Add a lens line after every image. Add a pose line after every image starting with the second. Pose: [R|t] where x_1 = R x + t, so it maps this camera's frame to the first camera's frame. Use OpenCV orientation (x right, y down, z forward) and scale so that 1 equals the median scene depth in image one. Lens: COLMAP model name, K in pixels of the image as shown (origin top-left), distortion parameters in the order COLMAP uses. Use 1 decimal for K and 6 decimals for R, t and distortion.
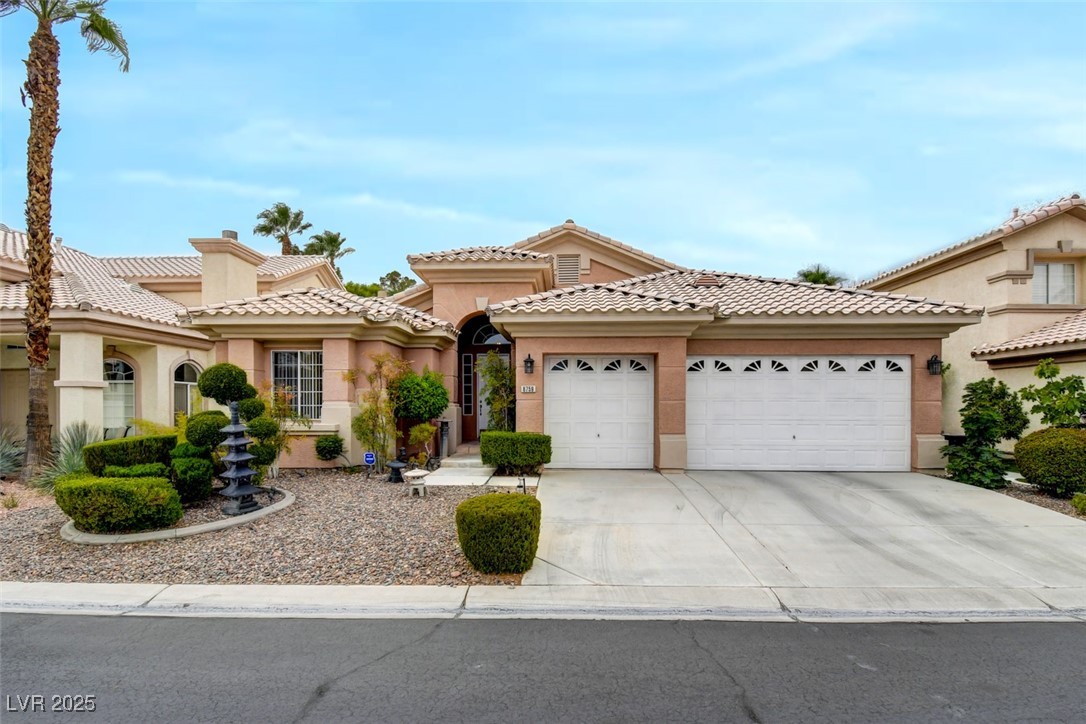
lens RADIAL K [[572.1, 0, 552.8], [0, 572.1, 403.4], [0, 0, 1]] dist [-0.001955, -0.004914]
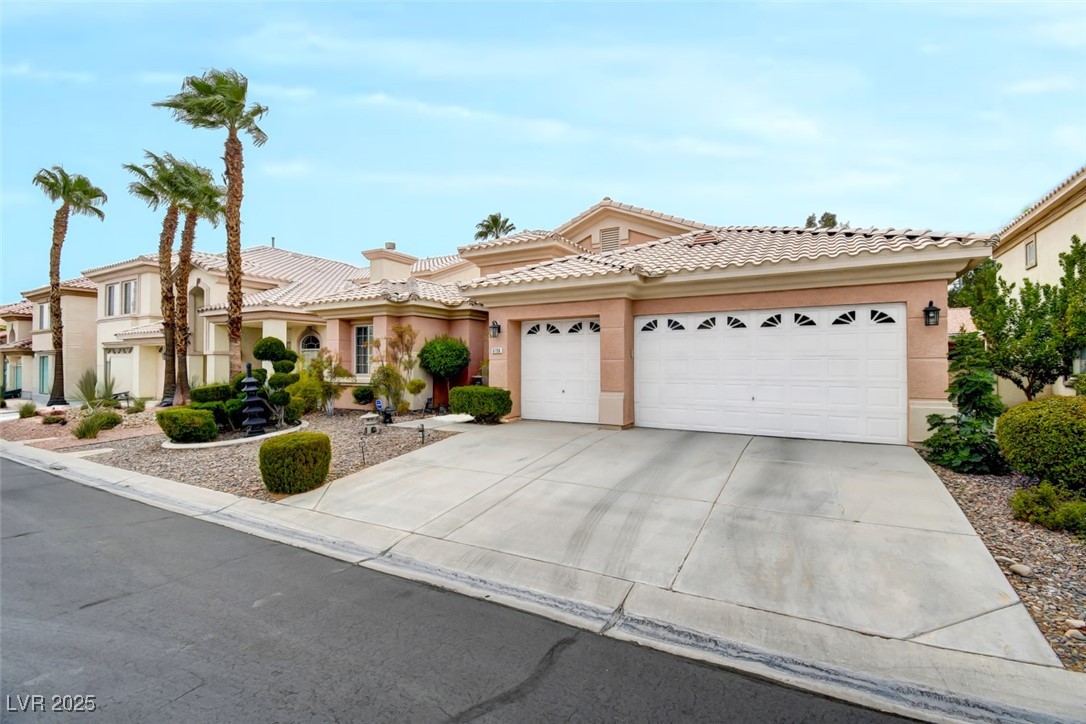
lens RADIAL K [[487.0, 0, 544.5], [0, 487.0, 365.5], [0, 0, 1]] dist [-0.006980, -0.006438]
pose [[0.888437, -0.001042, -0.458997, 0.483321], [0.002805, 0.999991, 0.003159, 0.002298], [0.458990, -0.004094, 0.888432, 0.145104]]
